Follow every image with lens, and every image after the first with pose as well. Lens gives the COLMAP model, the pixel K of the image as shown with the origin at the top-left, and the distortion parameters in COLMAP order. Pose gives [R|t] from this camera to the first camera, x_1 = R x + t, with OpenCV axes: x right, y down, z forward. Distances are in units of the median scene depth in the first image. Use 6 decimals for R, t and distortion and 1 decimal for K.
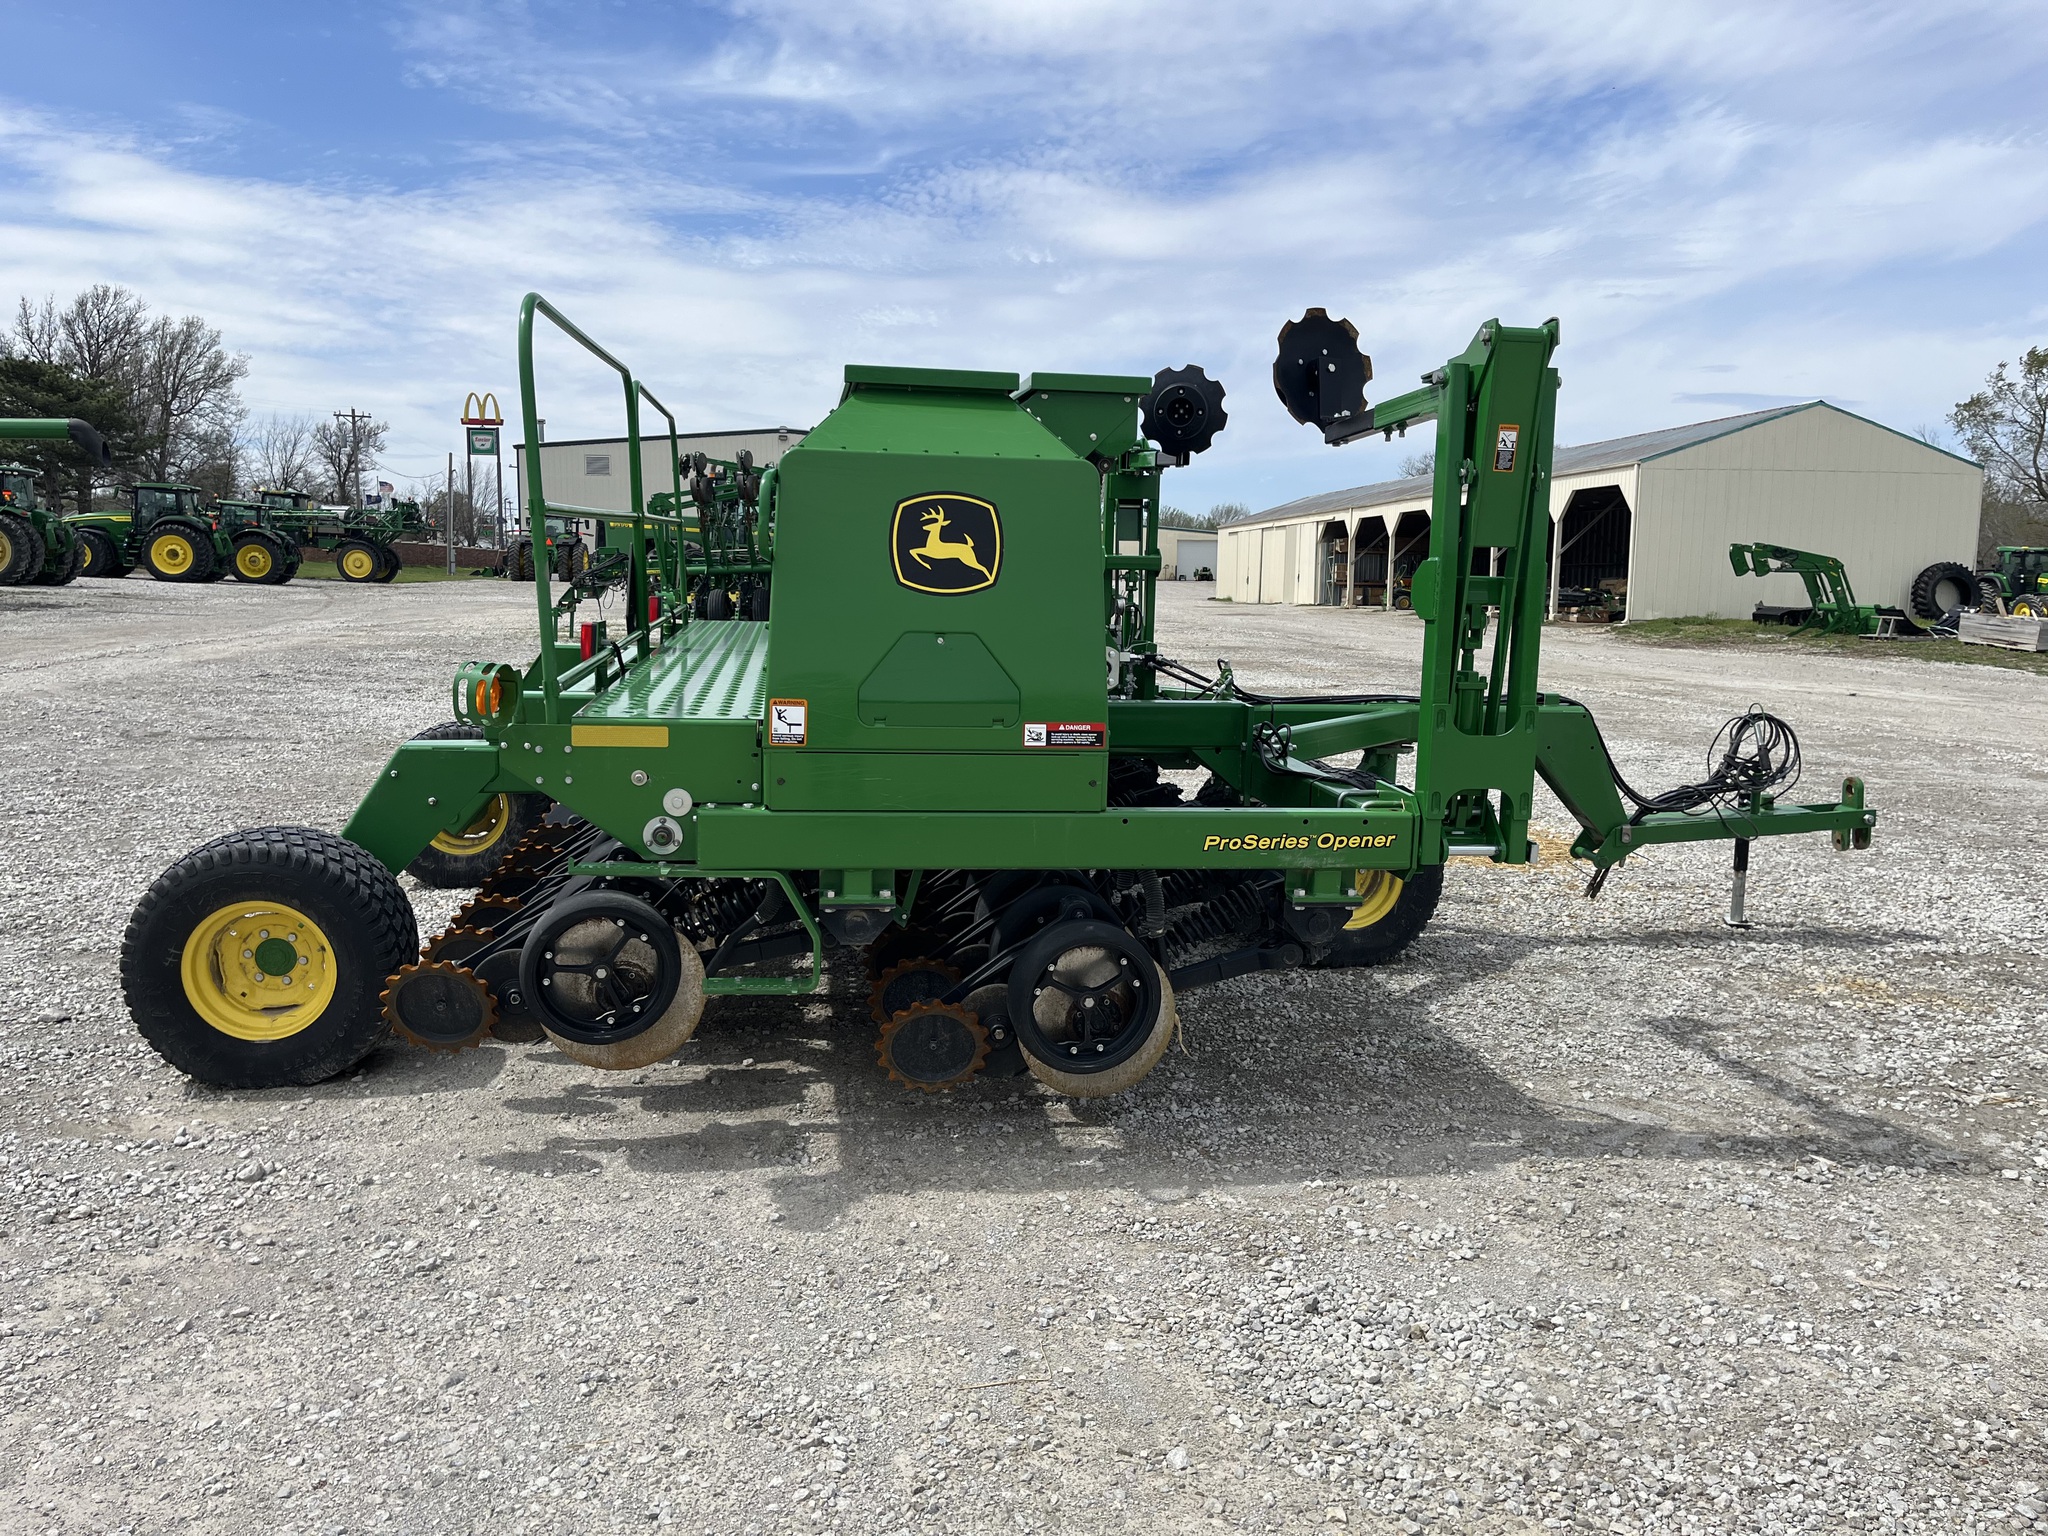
lens RADIAL K [[1532.1, 0, 1018.6], [0, 1532.1, 758.2], [0, 0, 1]] dist [0.065178, -0.086251]
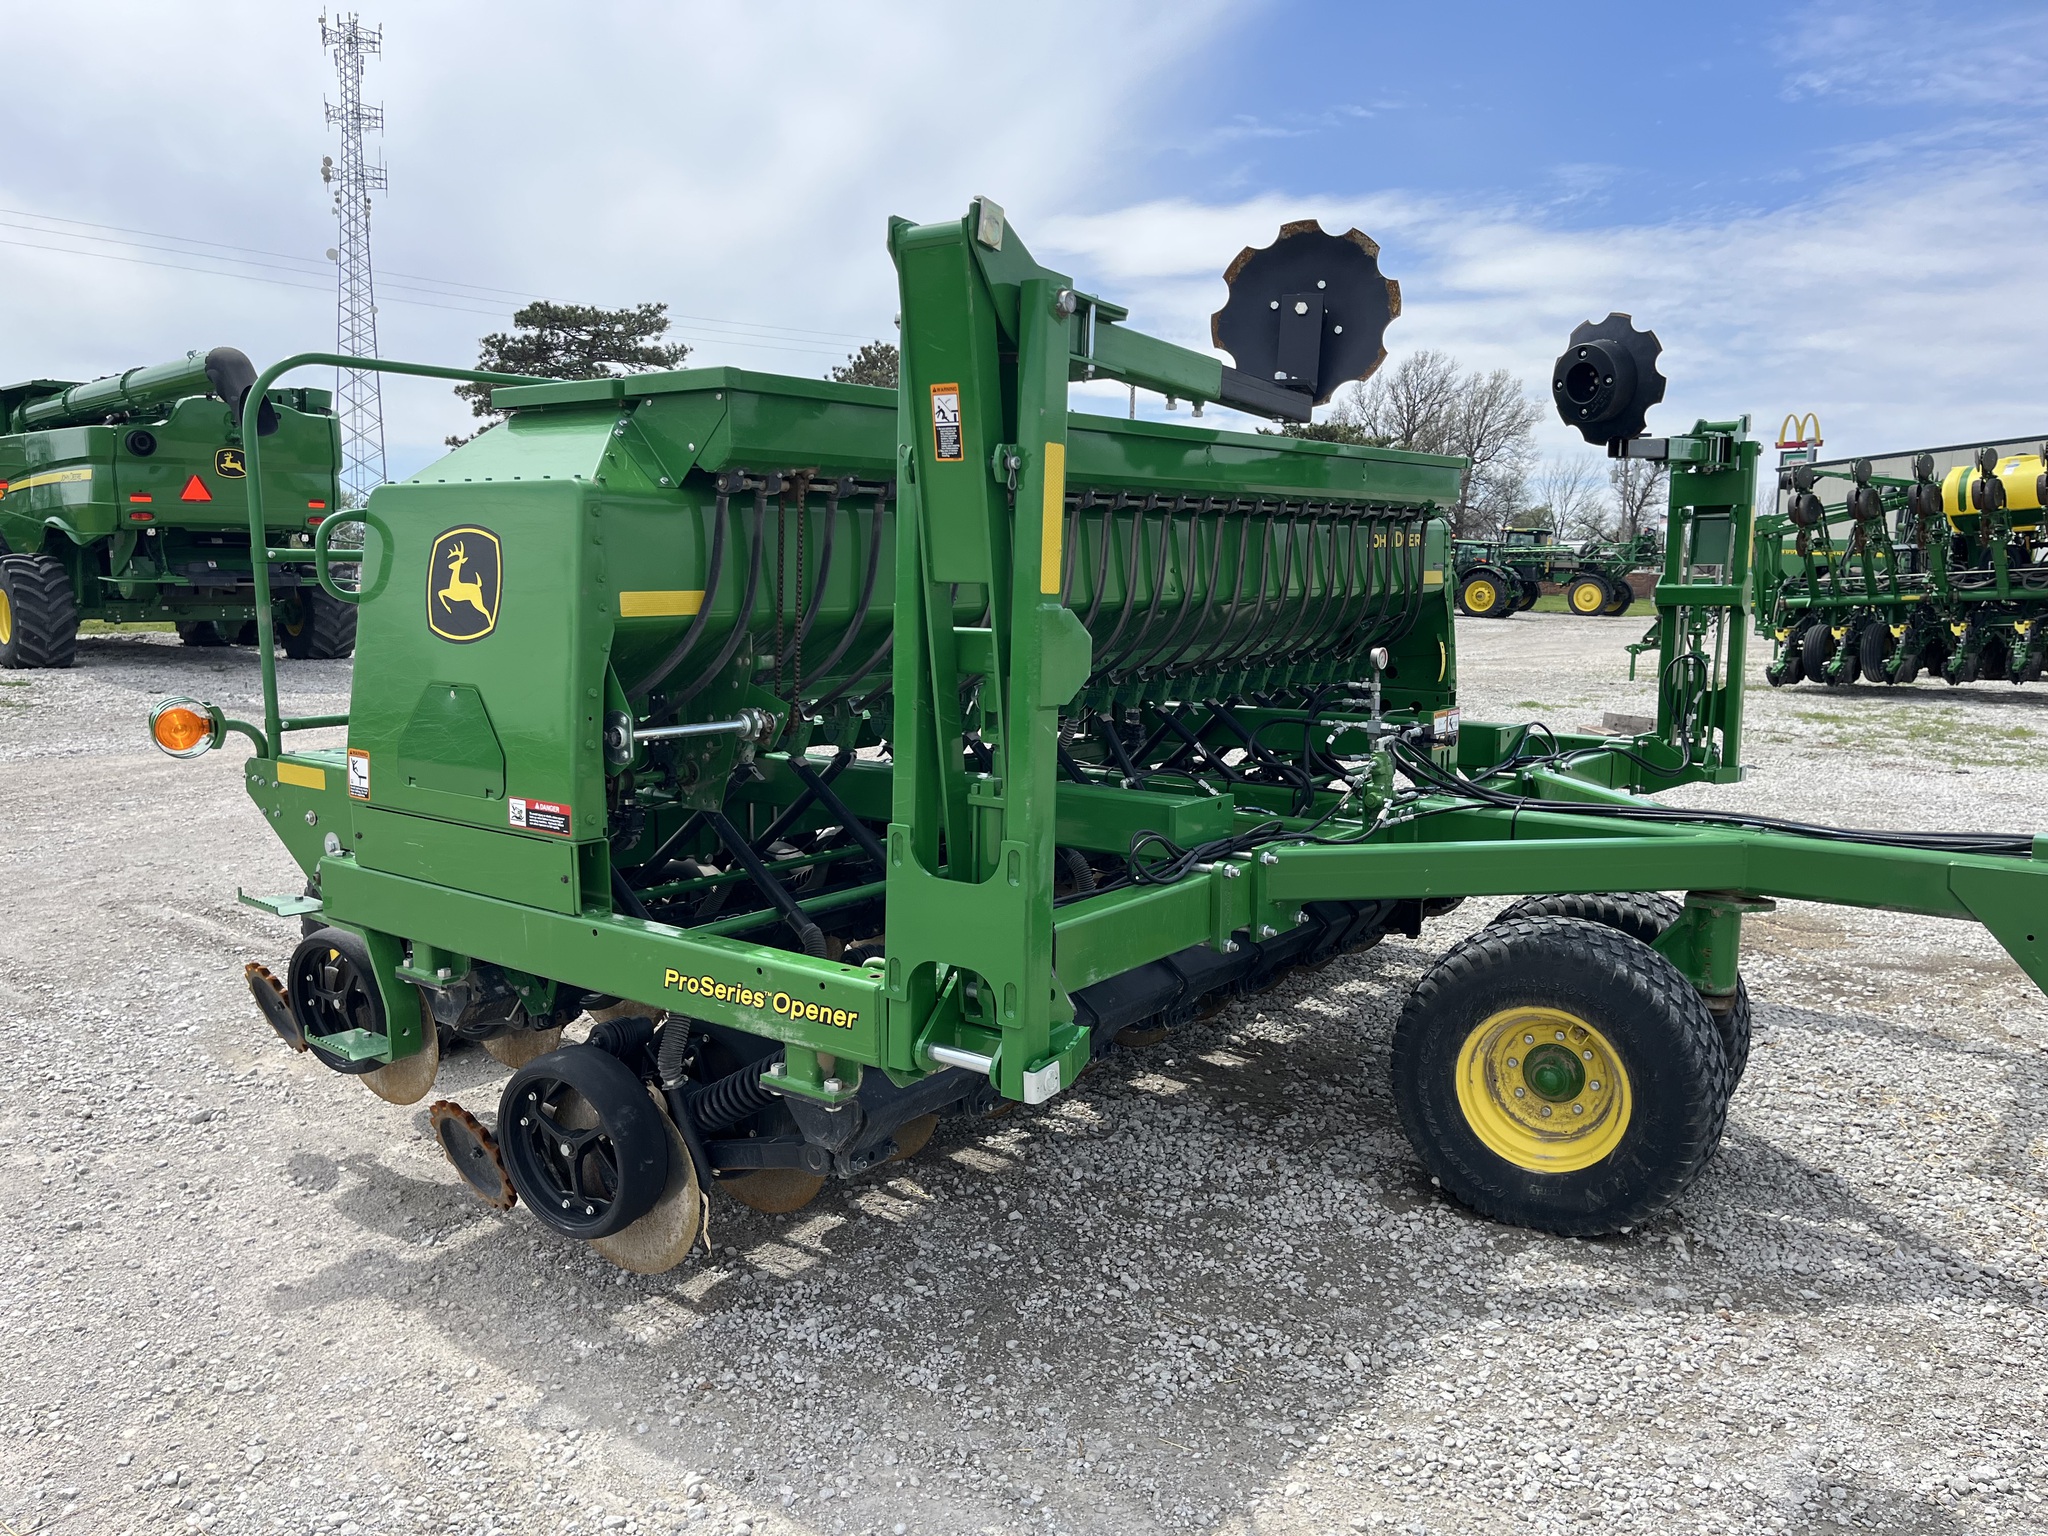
lens RADIAL K [[1539.2, 0, 1024.0], [0, 1539.2, 768.0], [0, 0, 1]] dist [0.061591, -0.087093]
pose [[0.701230, 0.073669, -0.709119, 0.710846], [-0.084277, 0.996238, 0.020158, -0.070578], [0.707936, 0.045627, 0.704801, 0.536282]]
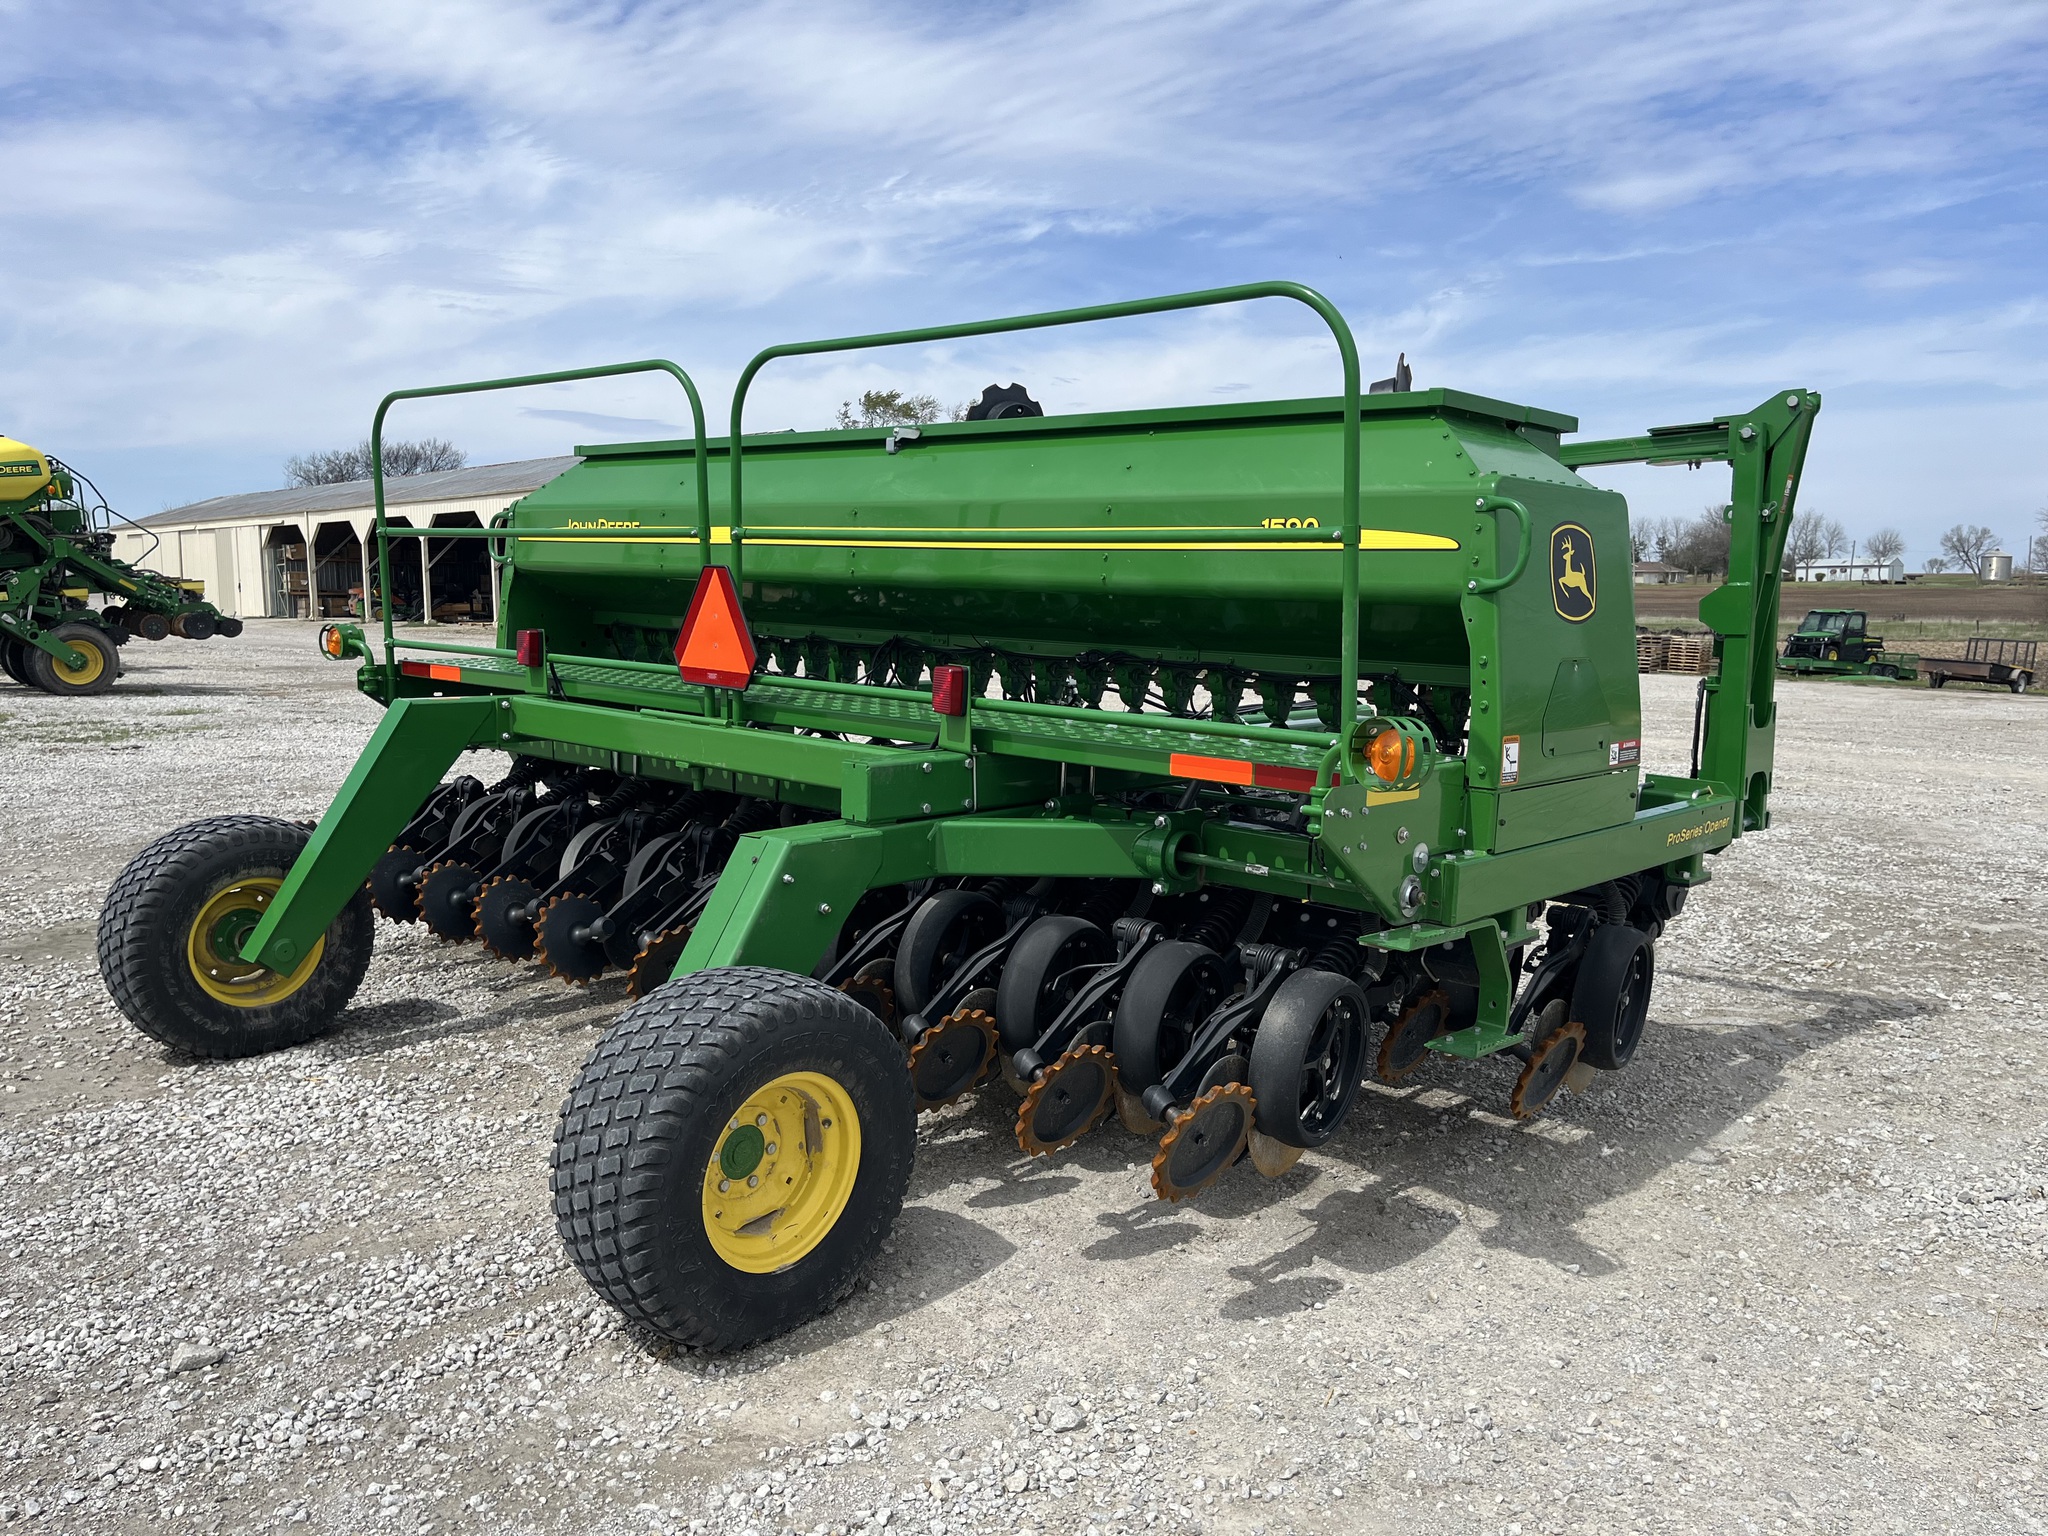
lens RADIAL K [[1532.1, 0, 1018.6], [0, 1532.1, 758.2], [0, 0, 1]] dist [0.065178, -0.086251]
pose [[0.772567, -0.076184, 0.630346, -0.868218], [0.079673, 0.996560, 0.022796, -0.061755], [-0.629915, 0.032611, 0.775980, 0.387799]]
